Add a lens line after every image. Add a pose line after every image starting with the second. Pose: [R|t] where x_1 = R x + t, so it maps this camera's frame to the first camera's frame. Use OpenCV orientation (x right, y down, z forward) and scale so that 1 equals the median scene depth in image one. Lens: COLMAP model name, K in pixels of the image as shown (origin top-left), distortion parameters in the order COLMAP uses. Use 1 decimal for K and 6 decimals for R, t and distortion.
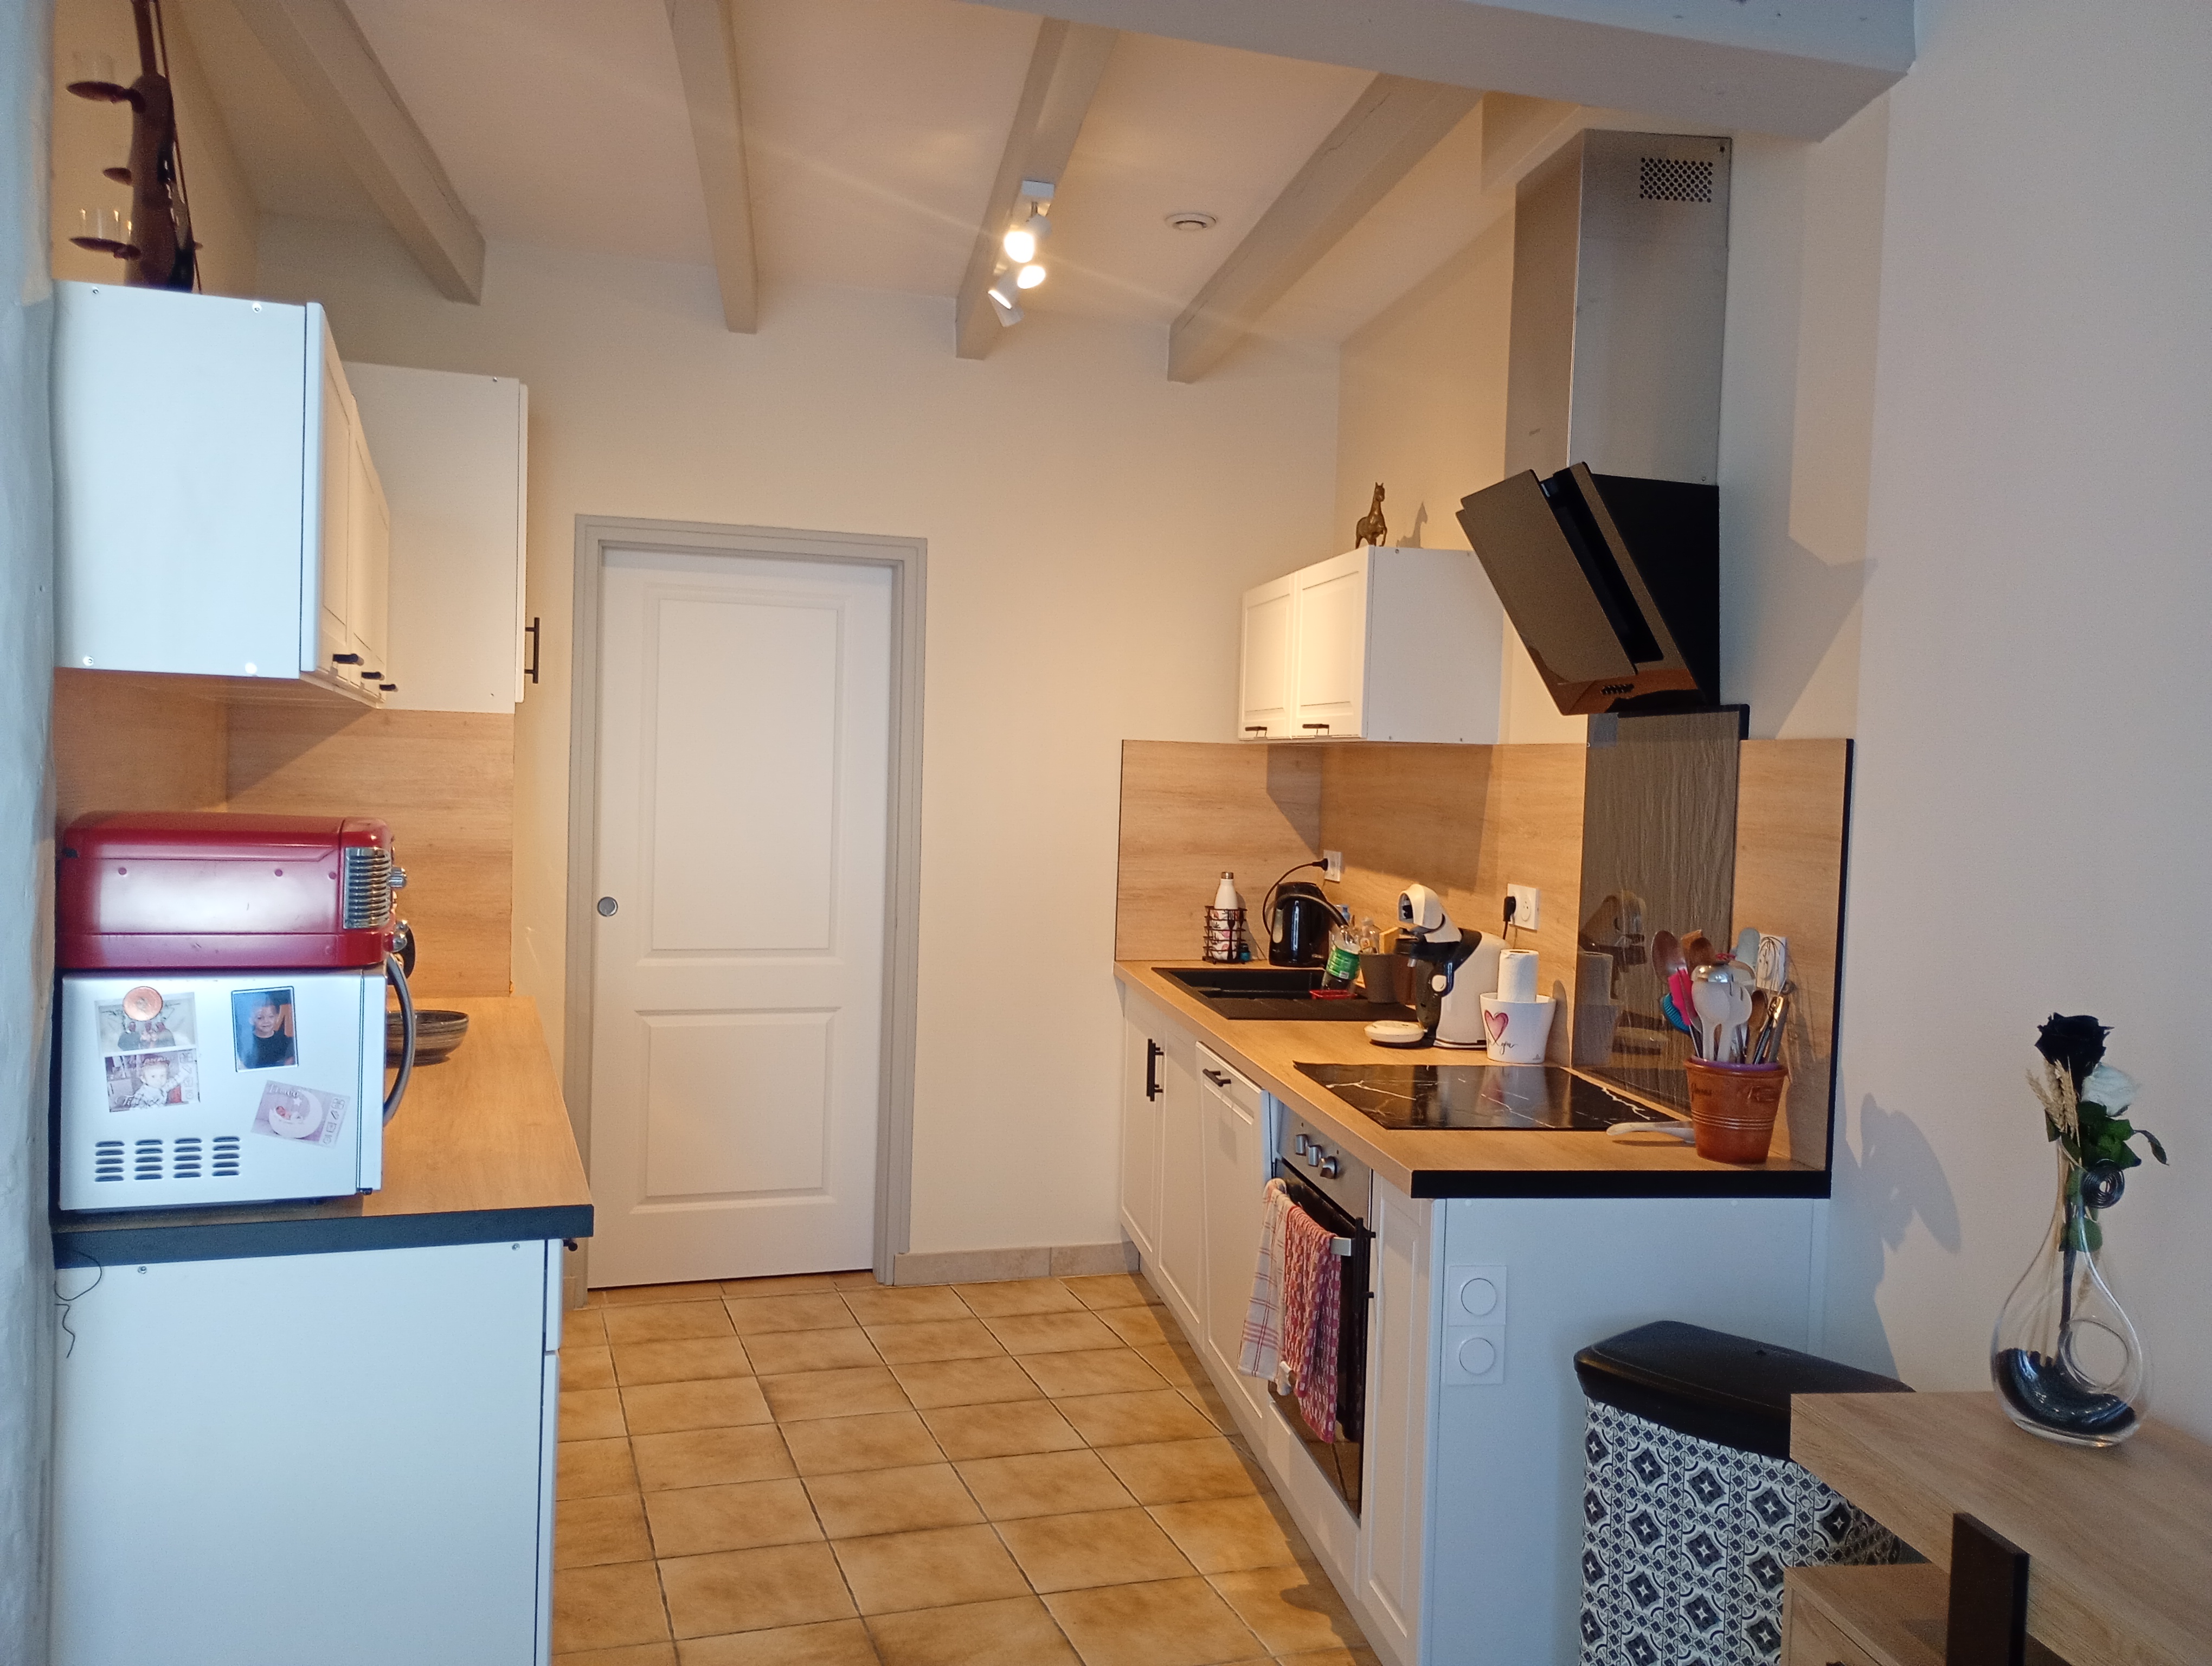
lens RADIAL K [[1850.0, 0, 1107.7], [0, 1850.0, 835.4], [0, 0, 1]] dist [0.062584, -0.081015]
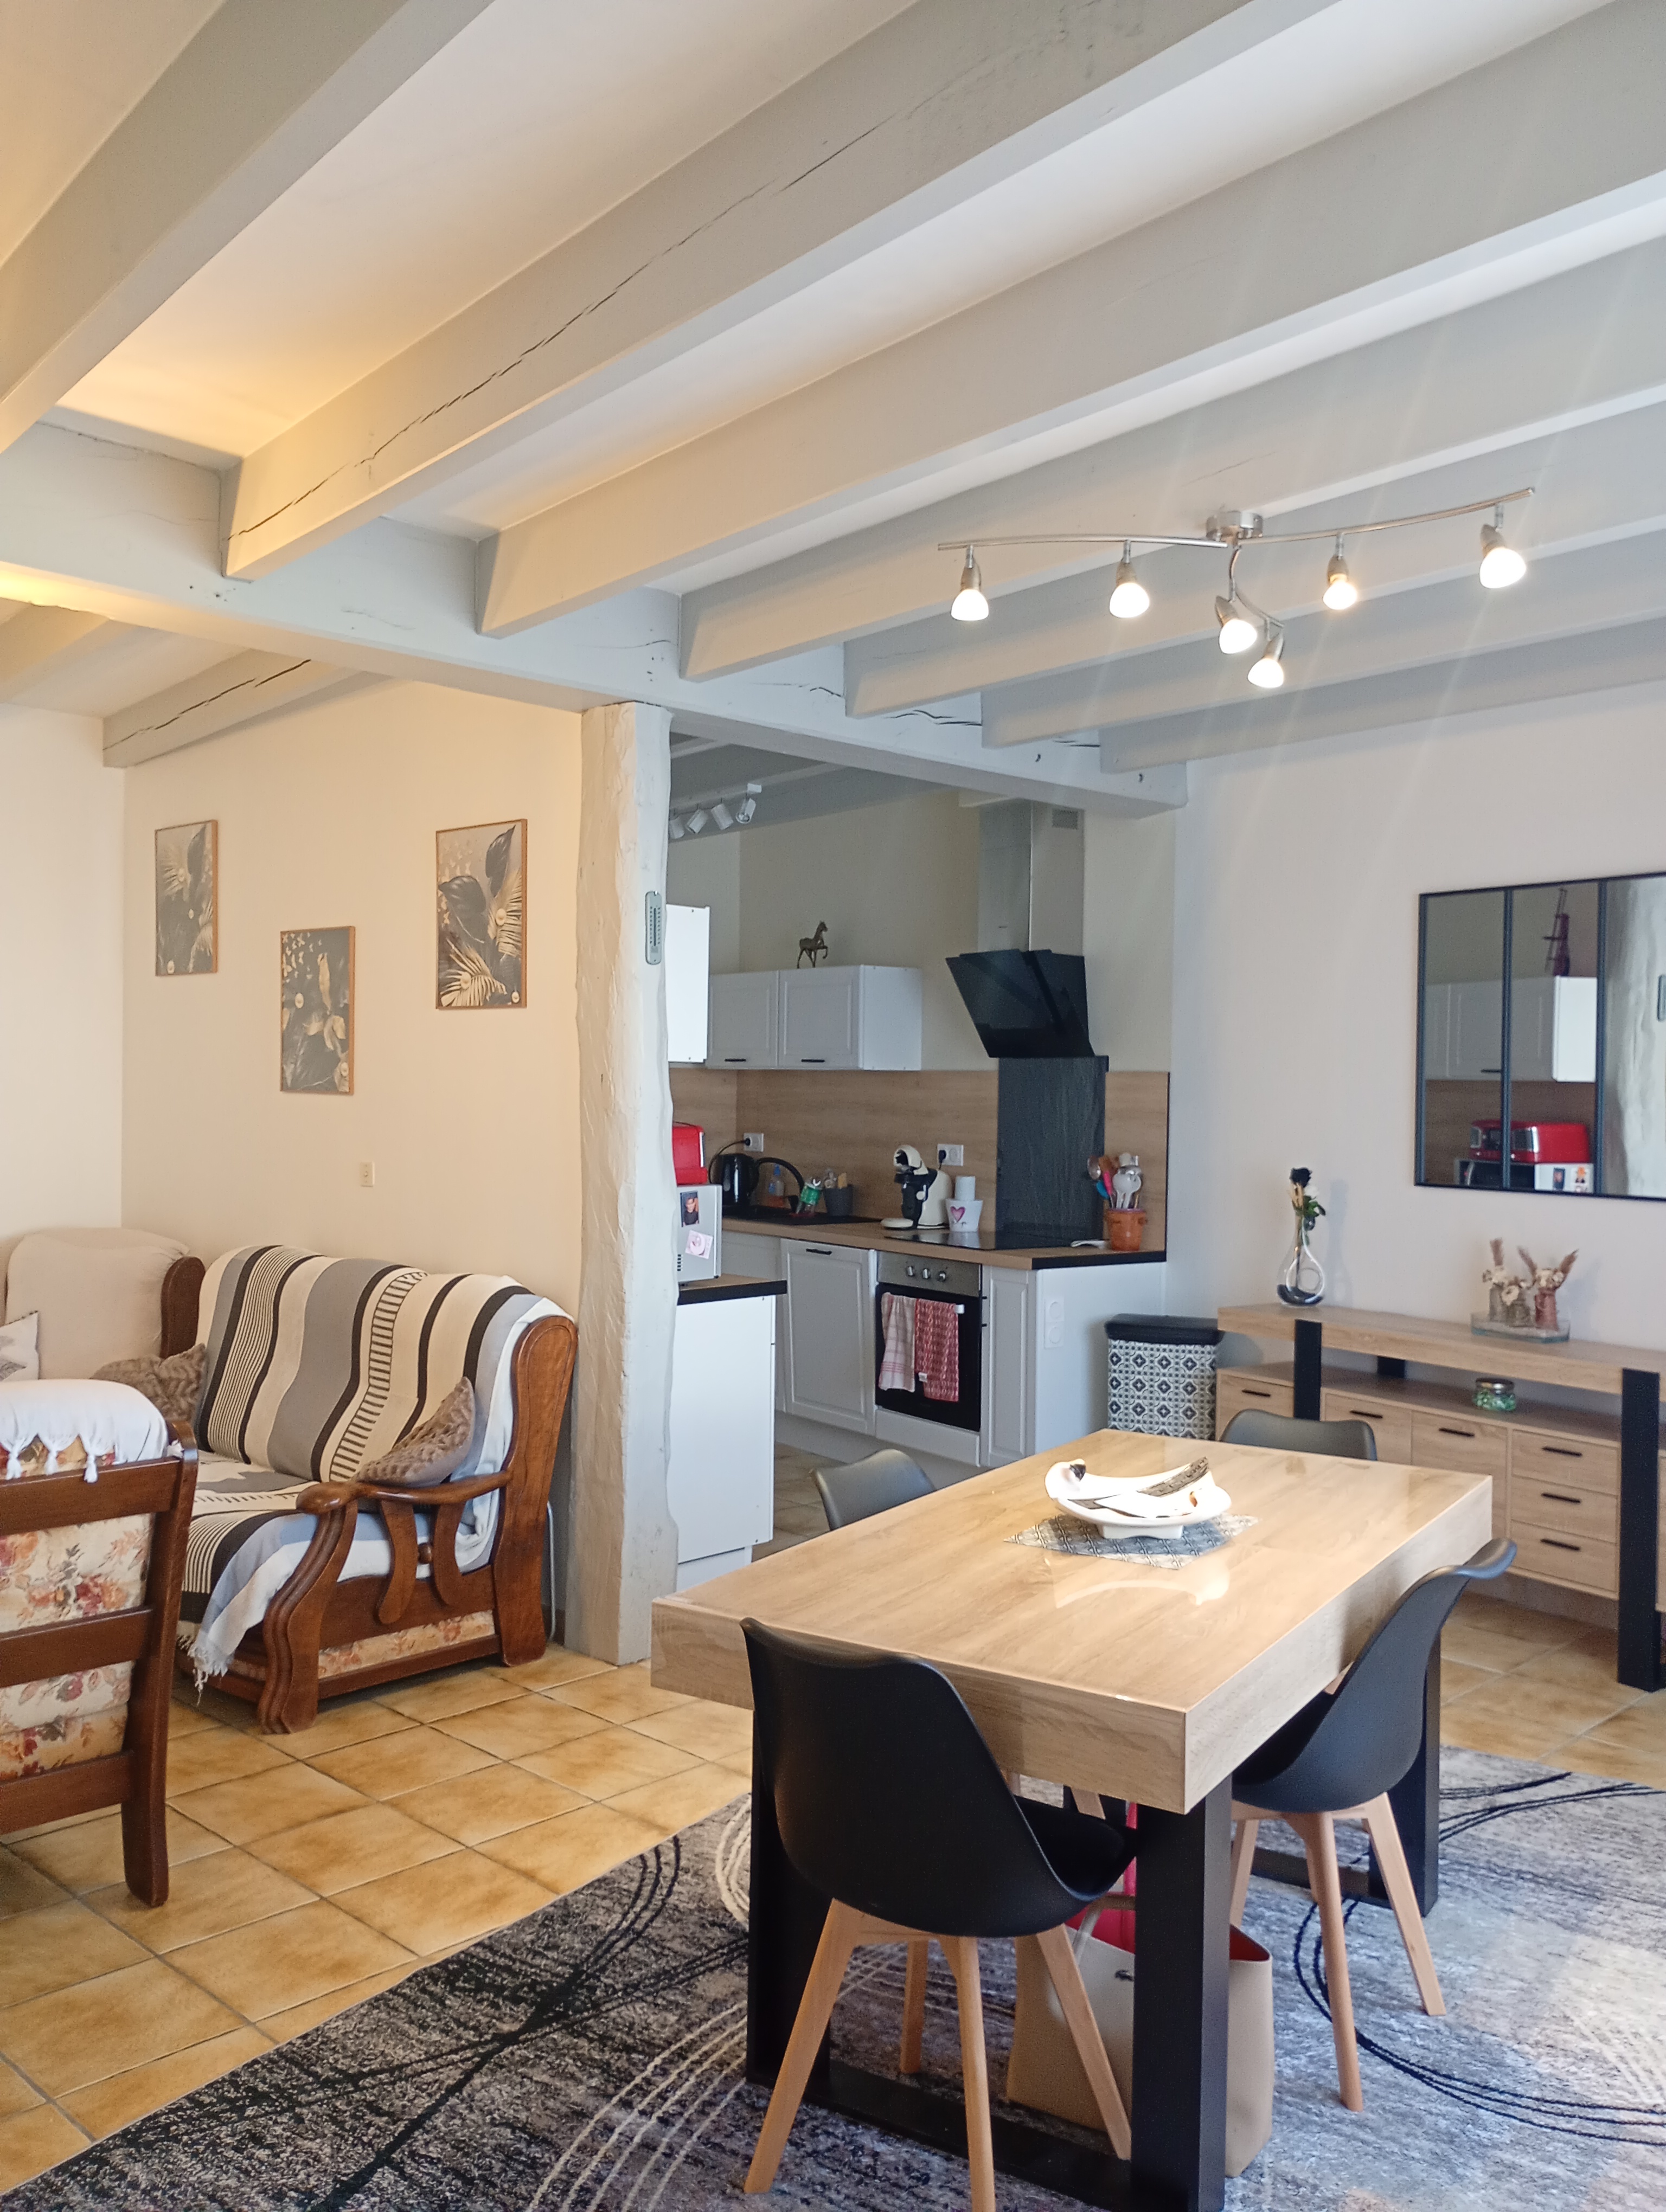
lens RADIAL K [[1850.0, 0, 833.0], [0, 1850.0, 1106.0], [0, 0, 1]] dist [0.062584, -0.081015]
pose [[0.894331, -0.025365, 0.446686, -0.827116], [0.032158, 0.999454, -0.007630, -0.001581], [-0.446248, 0.021188, 0.894658, -0.742569]]
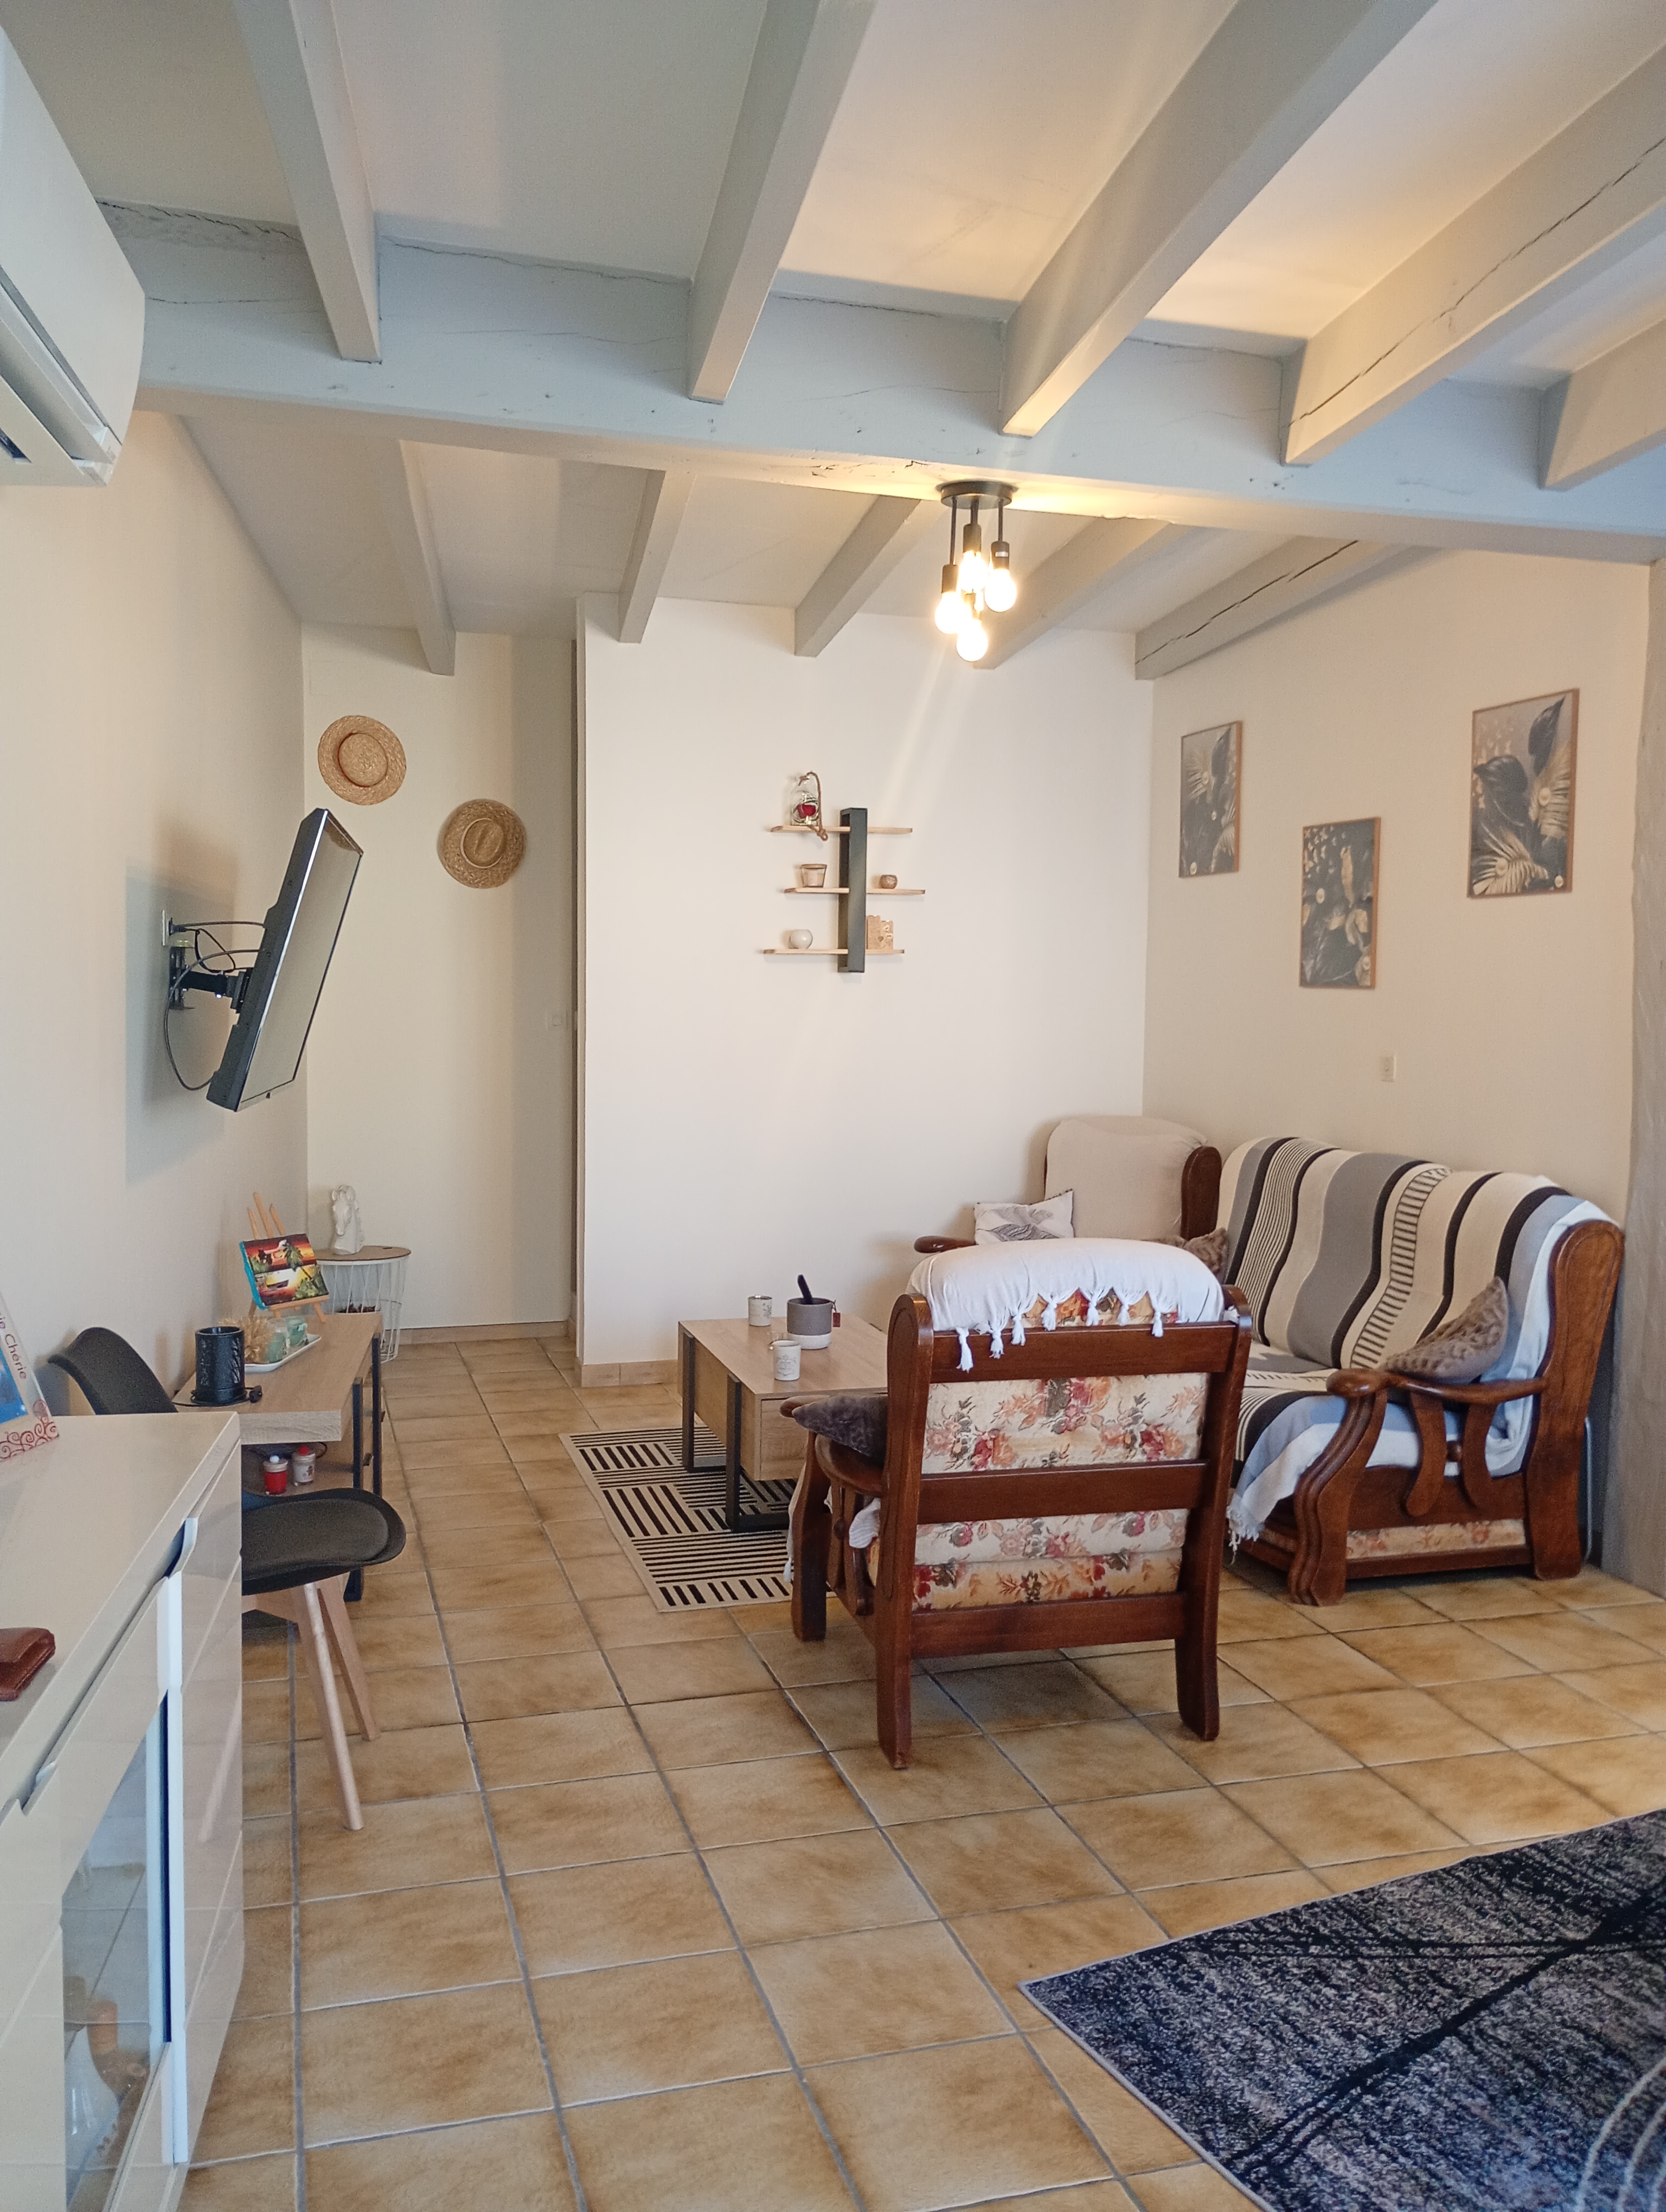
lens RADIAL K [[1840.7, 0, 828.8], [0, 1840.7, 1114.4], [0, 0, 1]] dist [0.078879, -0.107414]
pose [[0.998728, -0.015755, -0.047907, -0.870539], [0.017197, 0.999407, 0.029830, 0.014427], [0.047408, -0.030616, 0.998406, -0.732037]]
